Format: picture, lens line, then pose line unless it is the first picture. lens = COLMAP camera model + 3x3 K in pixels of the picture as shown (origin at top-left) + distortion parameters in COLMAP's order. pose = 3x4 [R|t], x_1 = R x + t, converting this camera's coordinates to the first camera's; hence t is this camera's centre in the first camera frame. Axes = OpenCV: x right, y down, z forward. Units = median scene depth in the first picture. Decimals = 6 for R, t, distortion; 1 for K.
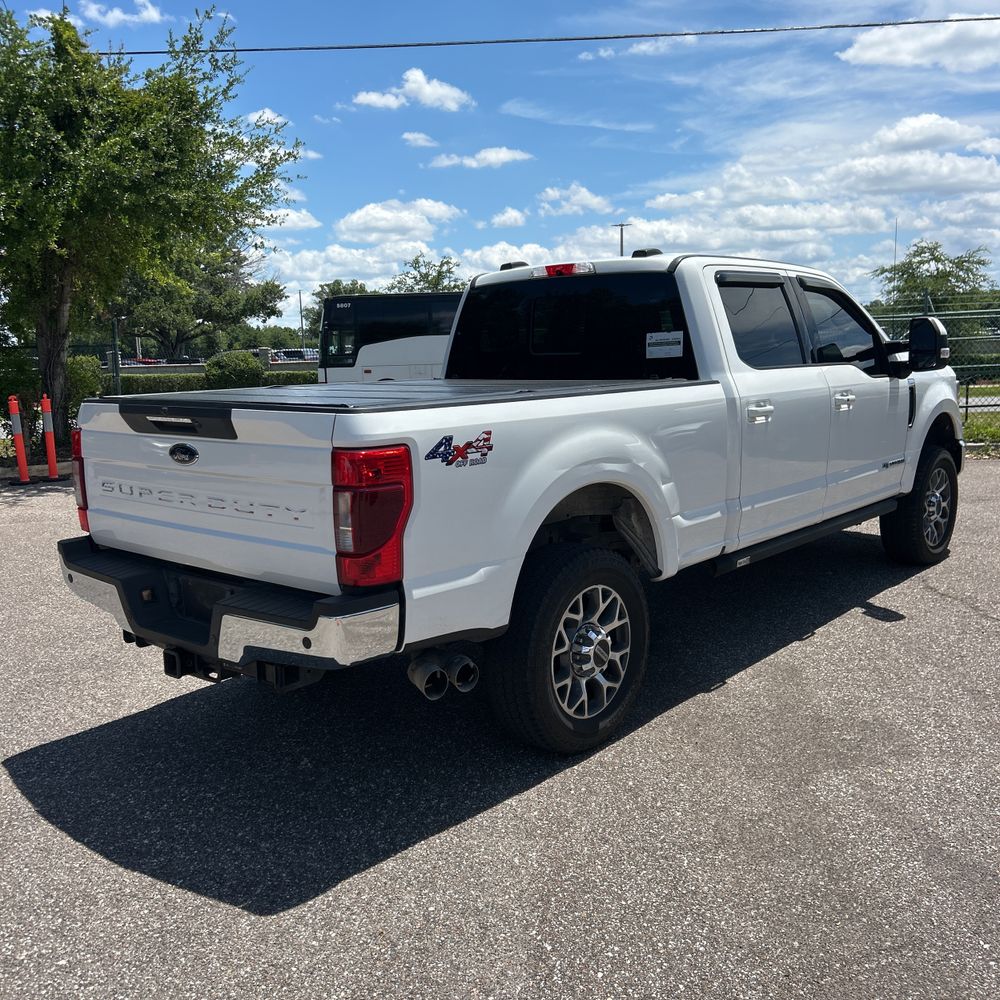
lens RADIAL K [[1017.3, 0, 484.3], [0, 1017.3, 505.4], [0, 0, 1]] dist [0.021651, 0.000000]
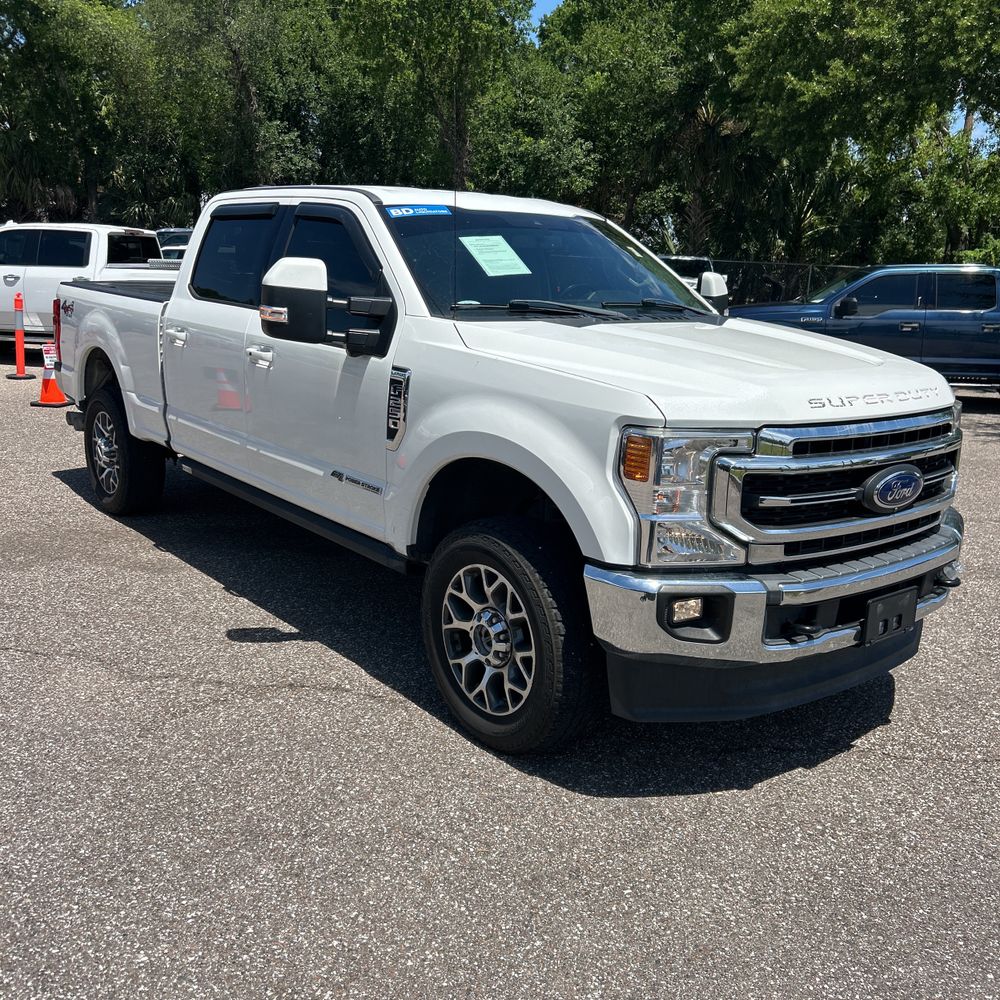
lens RADIAL K [[1017.3, 0, 491.6], [0, 1017.3, 500.6], [0, 0, 1]] dist [0.021651, 0.000000]
pose [[-0.163464, 0.250579, -0.954196, 1.278666], [-0.194897, 0.939942, 0.280223, -0.291573], [0.967106, 0.231776, -0.104810, 1.448471]]
